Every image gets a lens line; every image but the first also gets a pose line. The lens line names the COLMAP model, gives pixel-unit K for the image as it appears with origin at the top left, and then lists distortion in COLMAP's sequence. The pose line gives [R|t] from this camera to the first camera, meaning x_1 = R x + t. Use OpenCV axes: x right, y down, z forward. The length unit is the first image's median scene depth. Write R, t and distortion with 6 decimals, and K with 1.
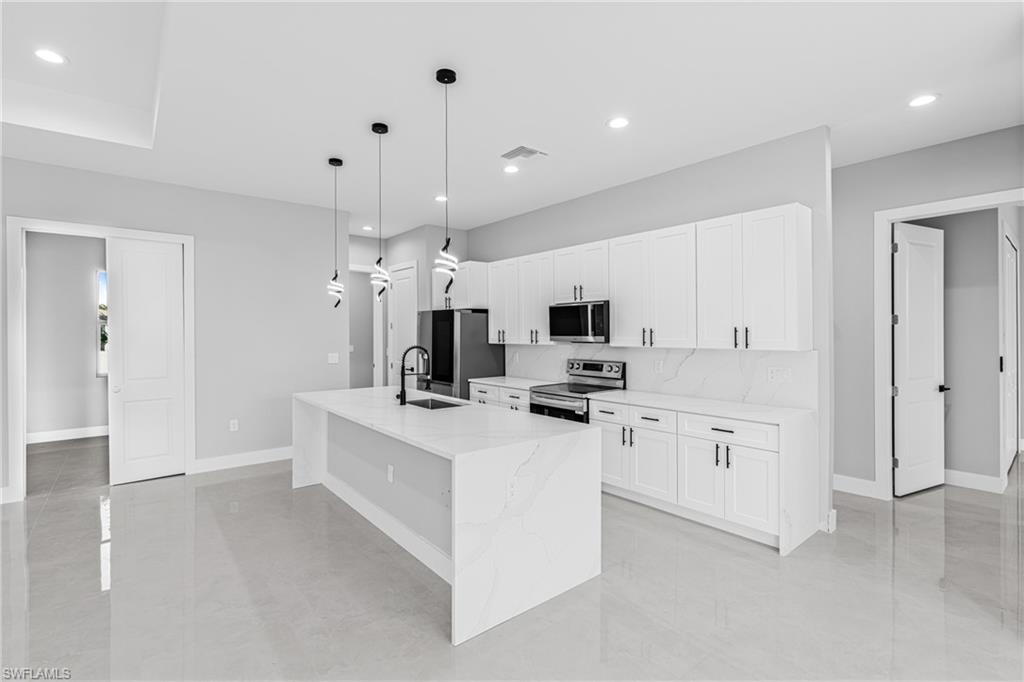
lens RADIAL K [[466.3, 0, 501.6], [0, 466.3, 331.5], [0, 0, 1]] dist [-0.011788, 0.005671]
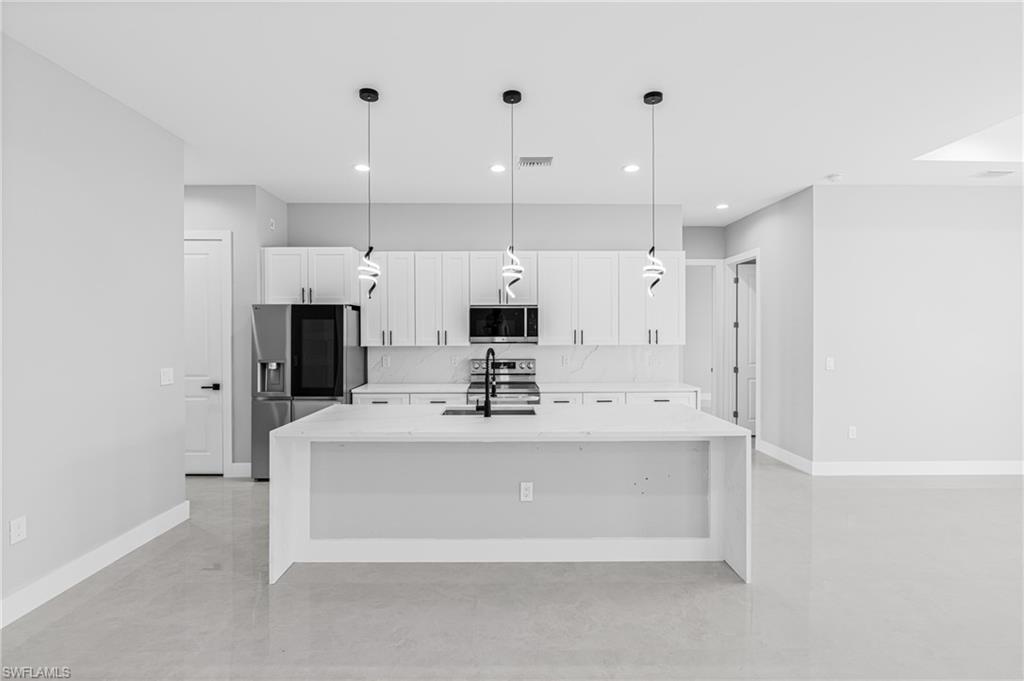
lens RADIAL K [[466.3, 0, 503.6], [0, 466.3, 337.6], [0, 0, 1]] dist [-0.011788, 0.005671]
pose [[0.624511, -0.005628, 0.780996, -0.683448], [0.000521, 0.999977, 0.006789, 0.004628], [-0.781016, -0.003833, 0.624499, 0.344014]]
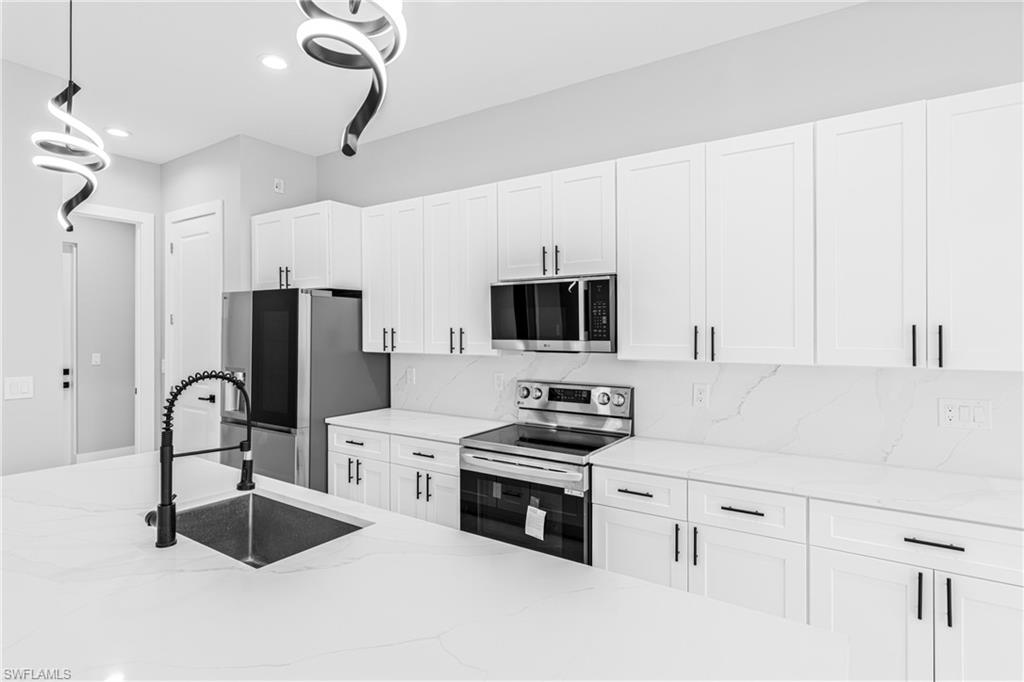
lens RADIAL K [[536.3, 0, 501.2], [0, 536.3, 330.6], [0, 0, 1]] dist [0.000412, 0.001097]
pose [[0.957387, 0.003257, 0.288790, -0.070625], [-0.003499, 0.999994, 0.000322, -0.001189], [-0.288787, -0.001319, 0.957392, 0.433706]]
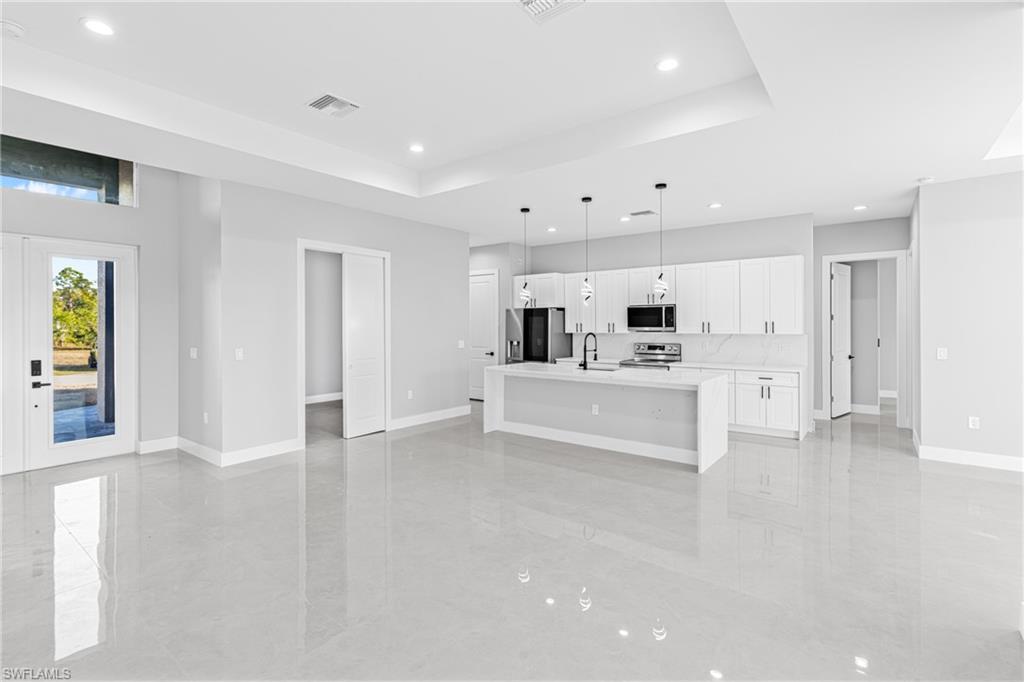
lens RADIAL K [[466.3, 0, 502.7], [0, 466.3, 323.9], [0, 0, 1]] dist [-0.011788, 0.005671]
pose [[0.975290, 0.002407, 0.220916, -0.659117], [-0.001476, 0.999989, -0.004381, 0.006782], [-0.220924, 0.003946, 0.975283, -0.384751]]
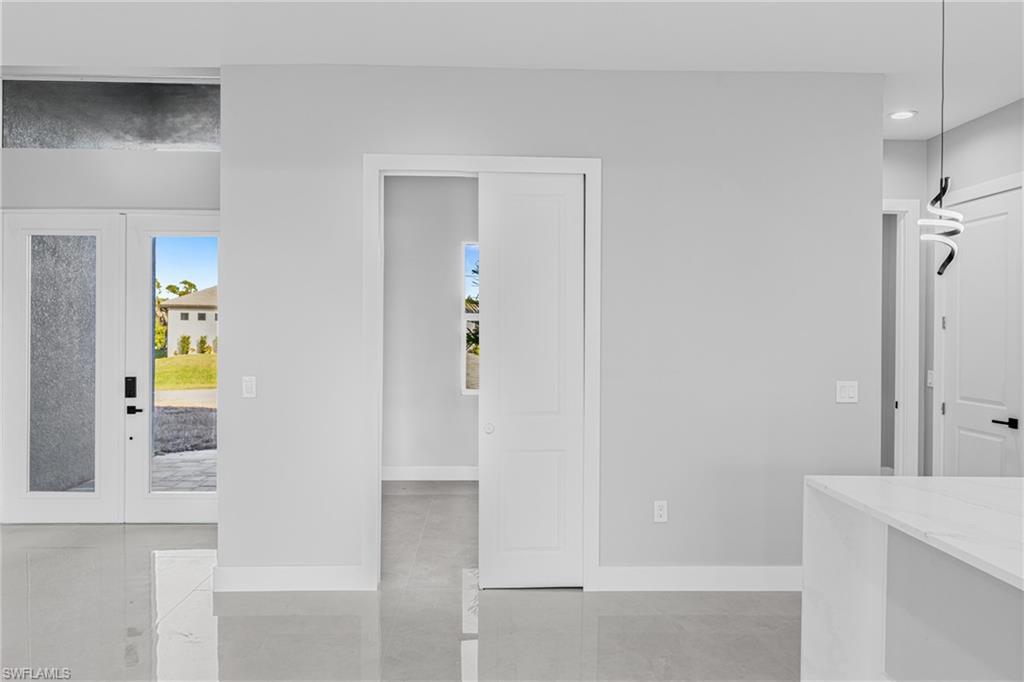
lens RADIAL K [[708.6, 0, 510.0], [0, 708.6, 336.7], [0, 0, 1]] dist [-0.001695, 0.000331]
pose [[0.796619, 0.017150, -0.604238, -0.246925], [-0.011987, 0.999849, 0.012576, -0.003857], [0.604363, -0.002775, 0.796705, 0.275507]]
